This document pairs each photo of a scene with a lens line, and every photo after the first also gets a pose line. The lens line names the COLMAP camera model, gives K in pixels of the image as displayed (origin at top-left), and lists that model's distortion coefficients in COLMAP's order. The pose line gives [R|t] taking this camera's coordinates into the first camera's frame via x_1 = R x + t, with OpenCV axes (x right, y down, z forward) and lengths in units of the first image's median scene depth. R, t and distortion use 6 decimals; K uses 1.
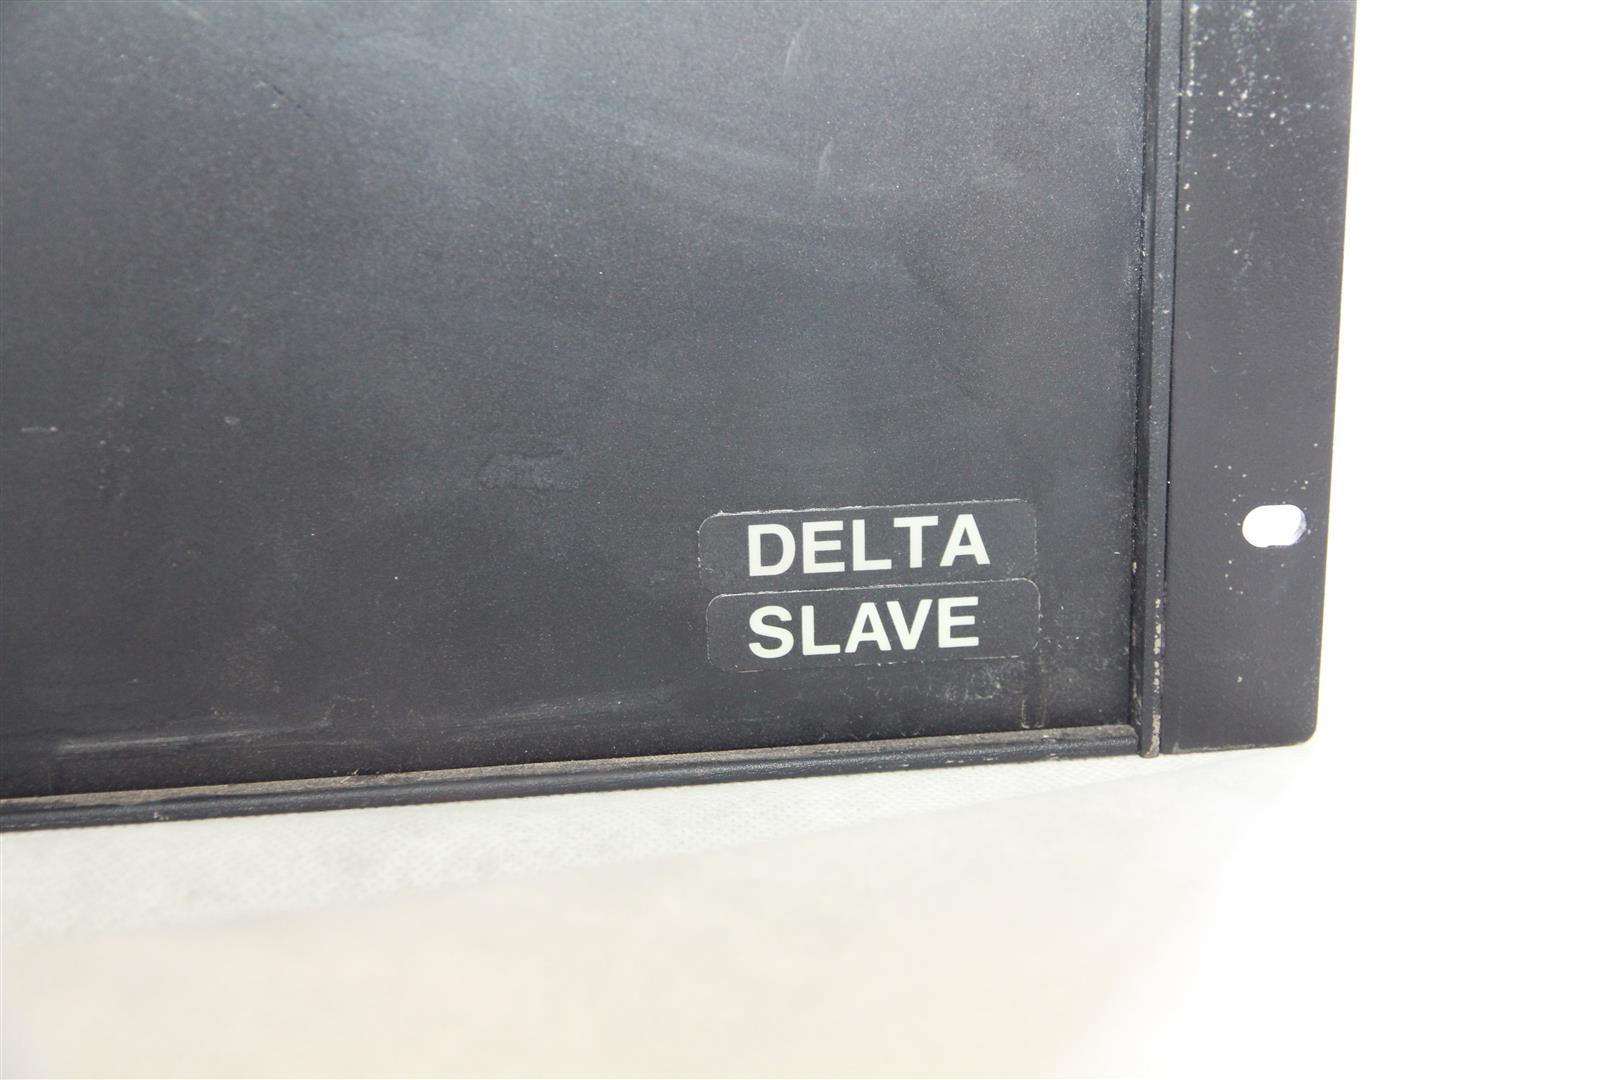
lens RADIAL K [[2533.7, 0, 810.6], [0, 2533.7, 552.2], [0, 0, 1]] dist [0.062836, 0.076287]
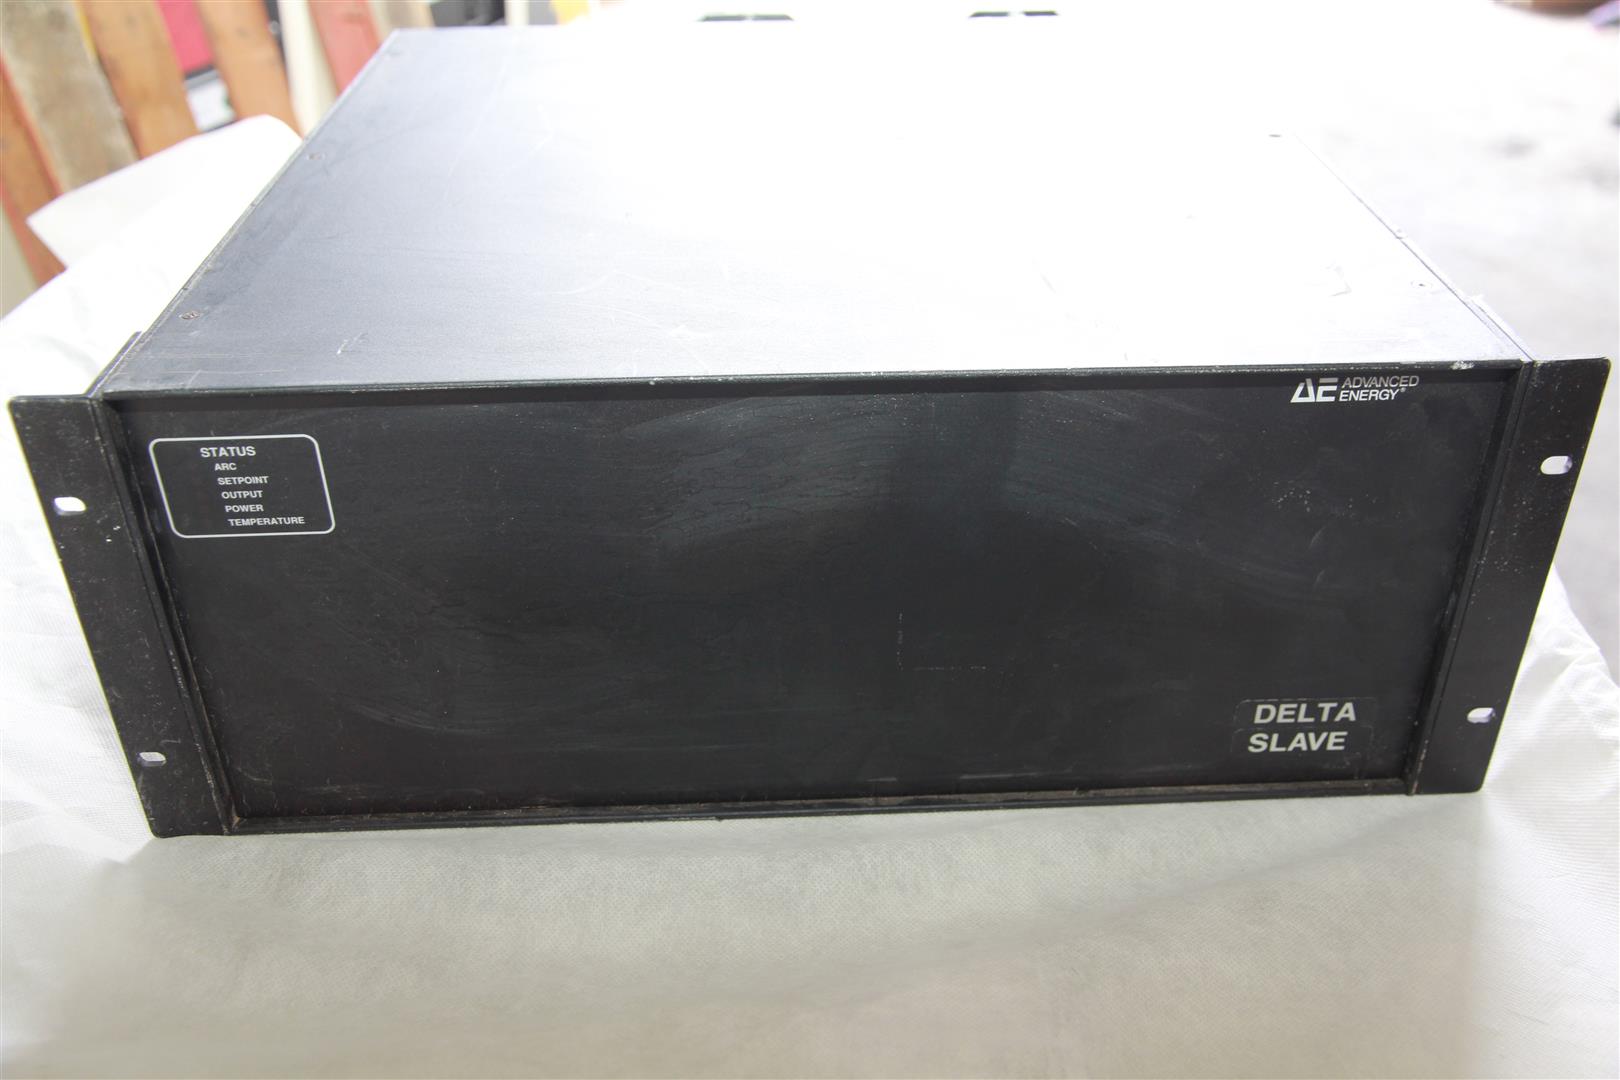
lens RADIAL K [[1514.1, 0, 816.1], [0, 1514.1, 543.9], [0, 0, 1]] dist [-0.066051, 0.186869]
pose [[0.998309, 0.043753, -0.038285, -0.384278], [-0.034995, 0.978084, 0.205250, -0.426880], [0.046426, -0.203563, 0.977960, -0.362716]]
